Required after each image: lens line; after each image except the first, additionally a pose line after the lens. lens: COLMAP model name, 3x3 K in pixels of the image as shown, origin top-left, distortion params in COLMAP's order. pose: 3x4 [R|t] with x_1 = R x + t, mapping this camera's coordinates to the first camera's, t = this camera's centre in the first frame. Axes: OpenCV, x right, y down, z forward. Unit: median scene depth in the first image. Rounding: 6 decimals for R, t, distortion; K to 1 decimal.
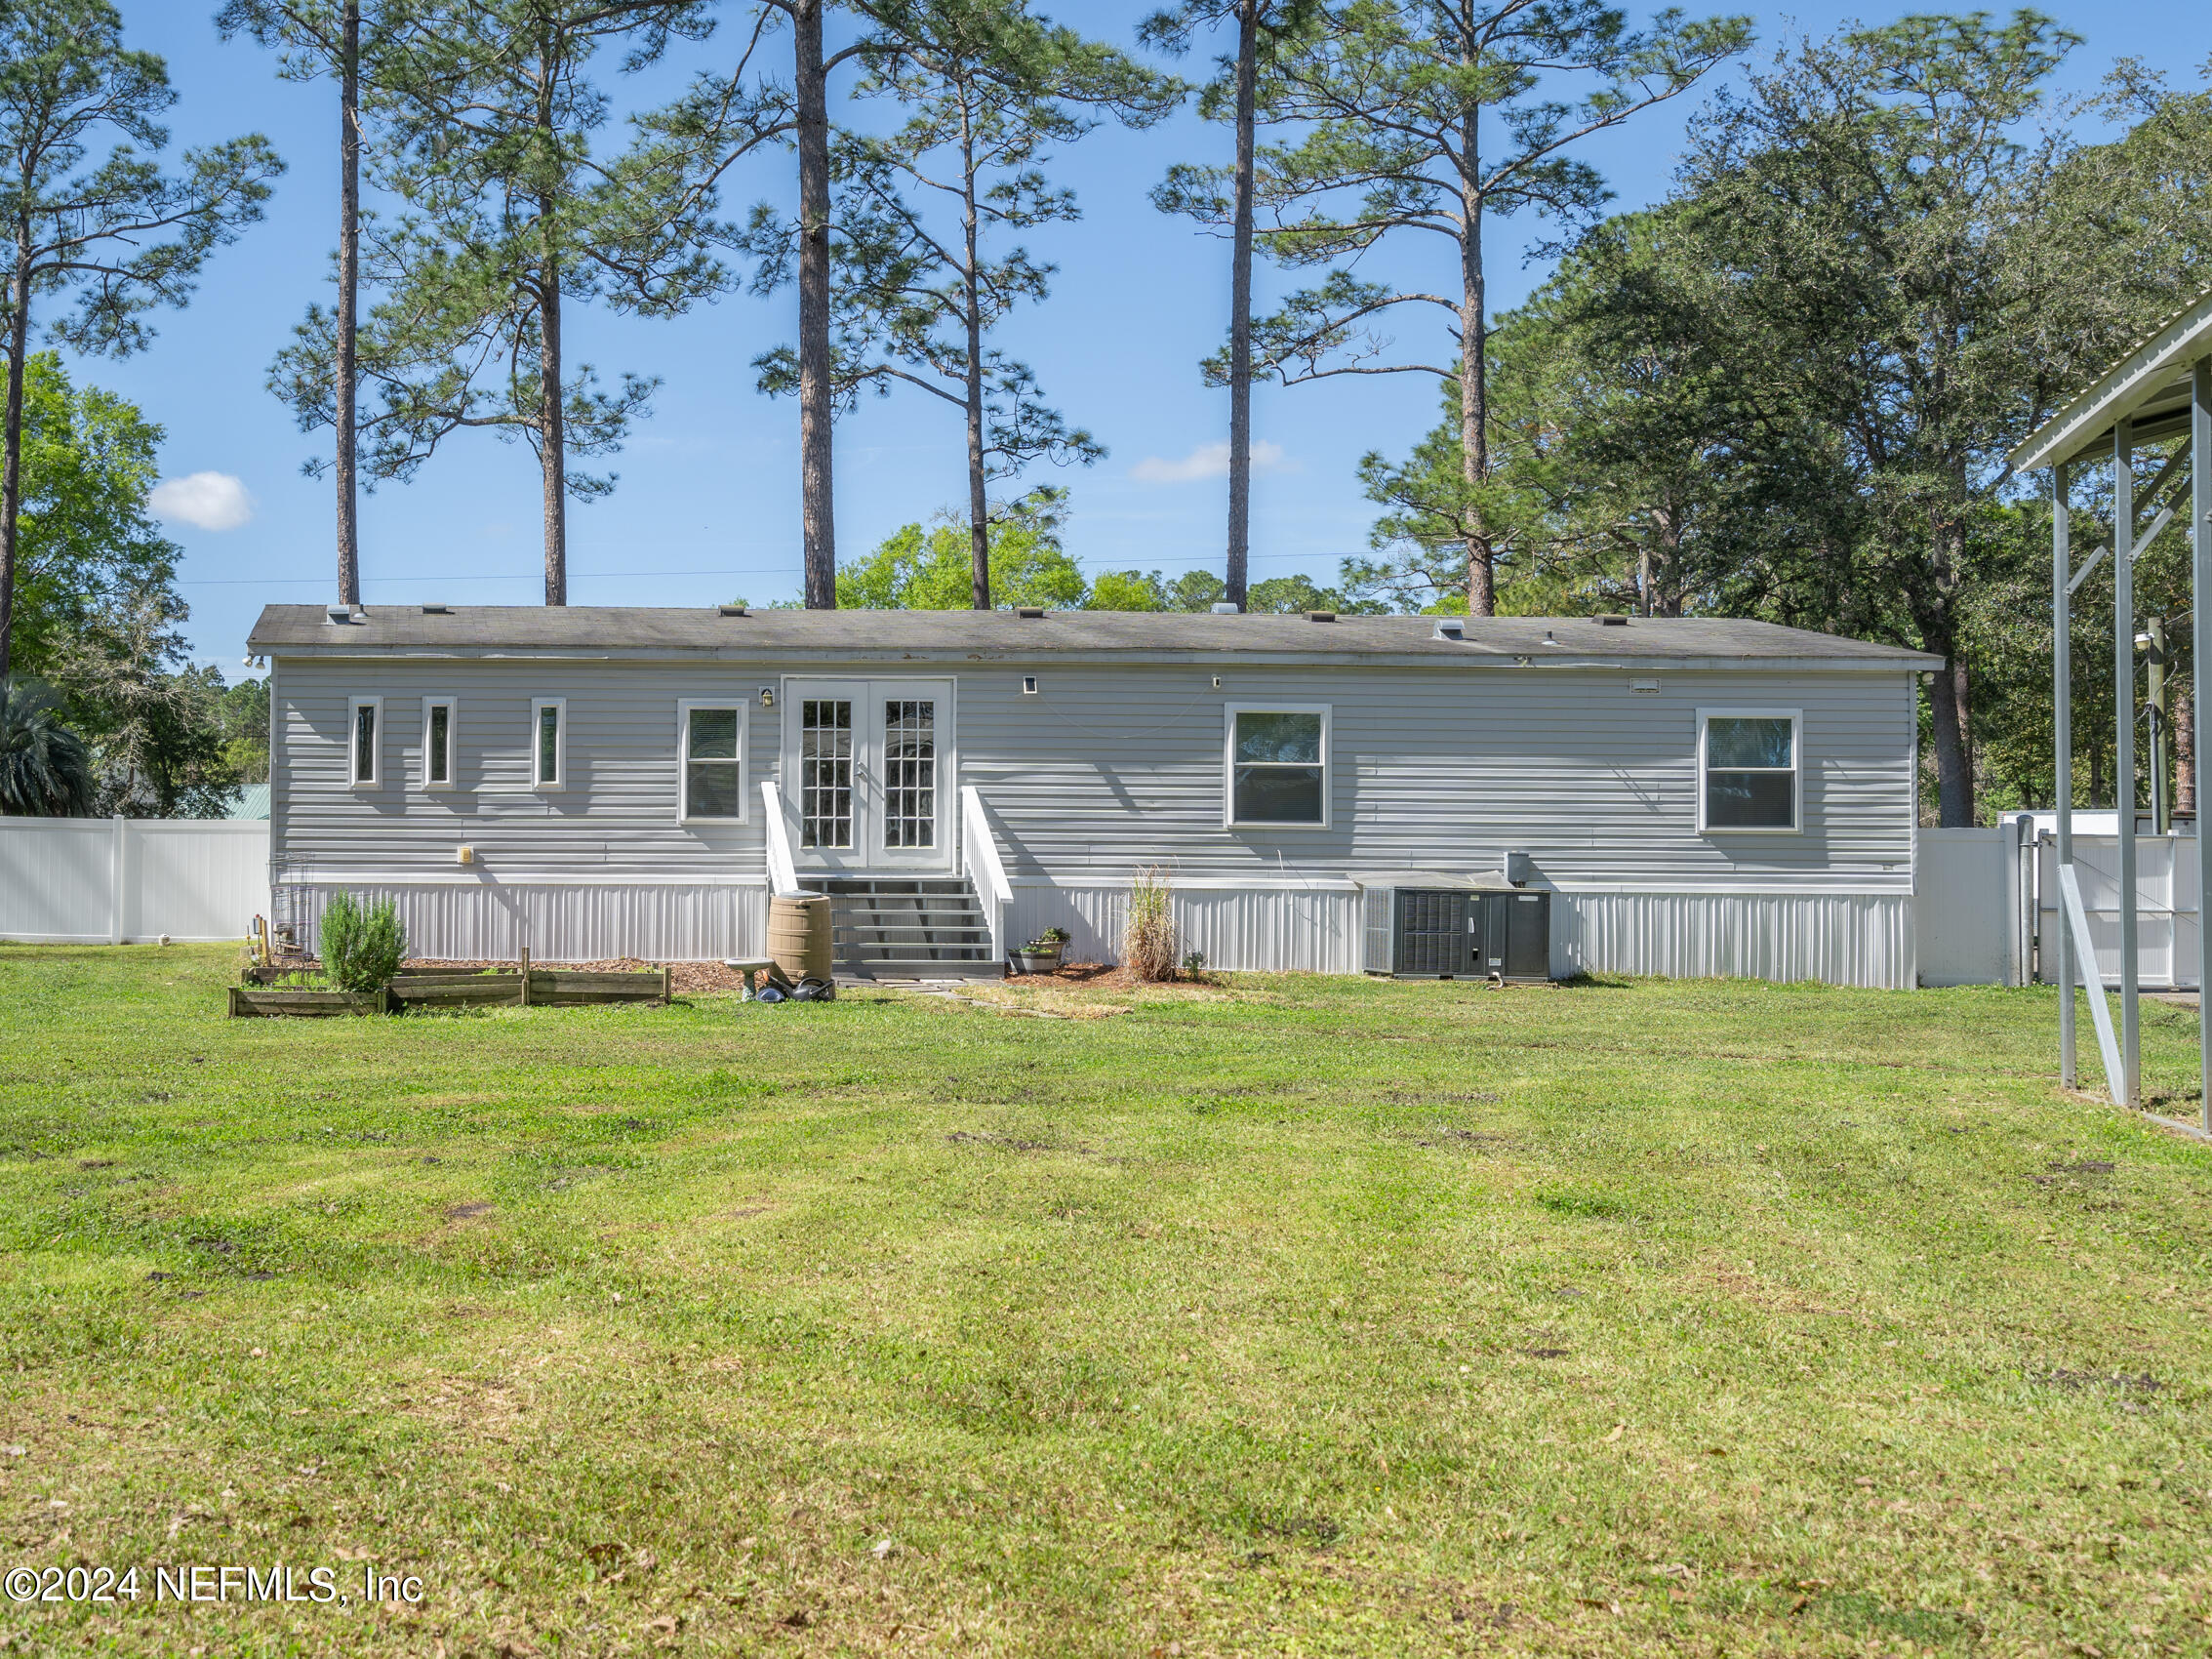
lens RADIAL K [[2542.7, 0, 1106.0], [0, 2542.7, 829.5], [0, 0, 1]] dist [0.011231, -0.018179]
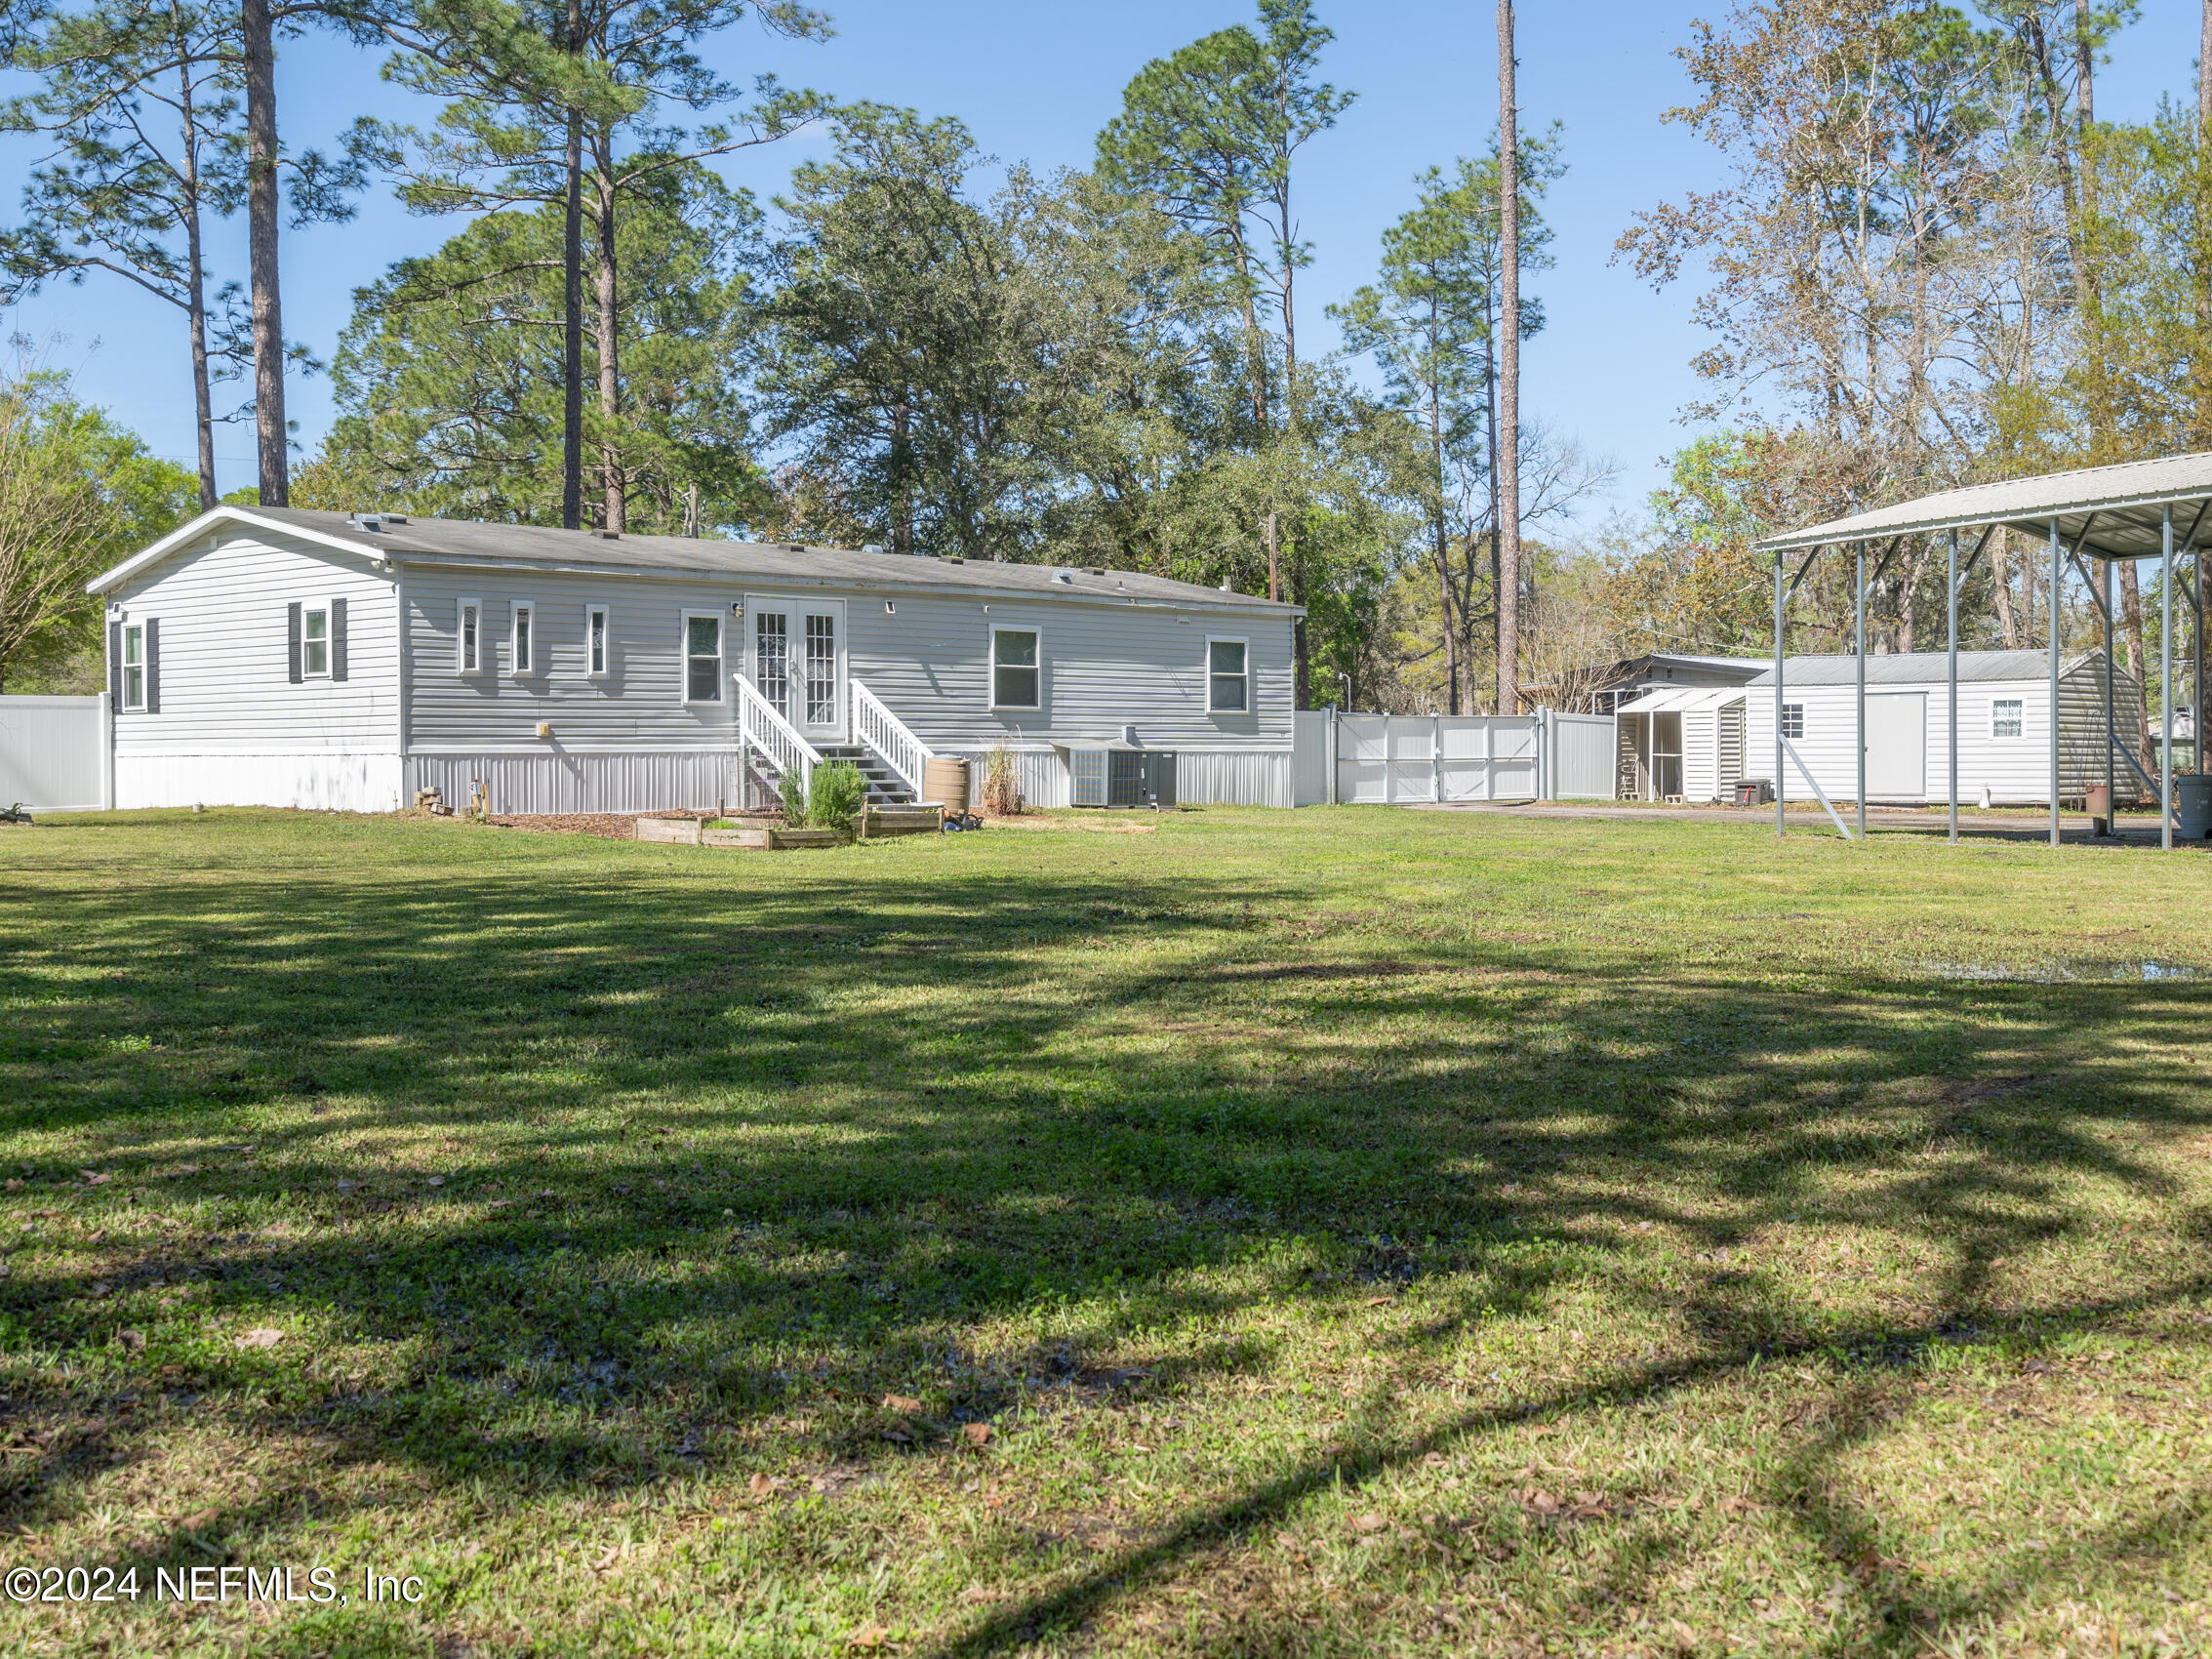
lens RADIAL K [[2542.7, 0, 1106.0], [0, 2542.7, 829.5], [0, 0, 1]] dist [0.011231, -0.018179]
pose [[0.689336, -0.031403, 0.723761, -0.962447], [-0.007937, 0.998673, 0.050890, -0.006637], [-0.724398, -0.040825, 0.688172, -0.055389]]
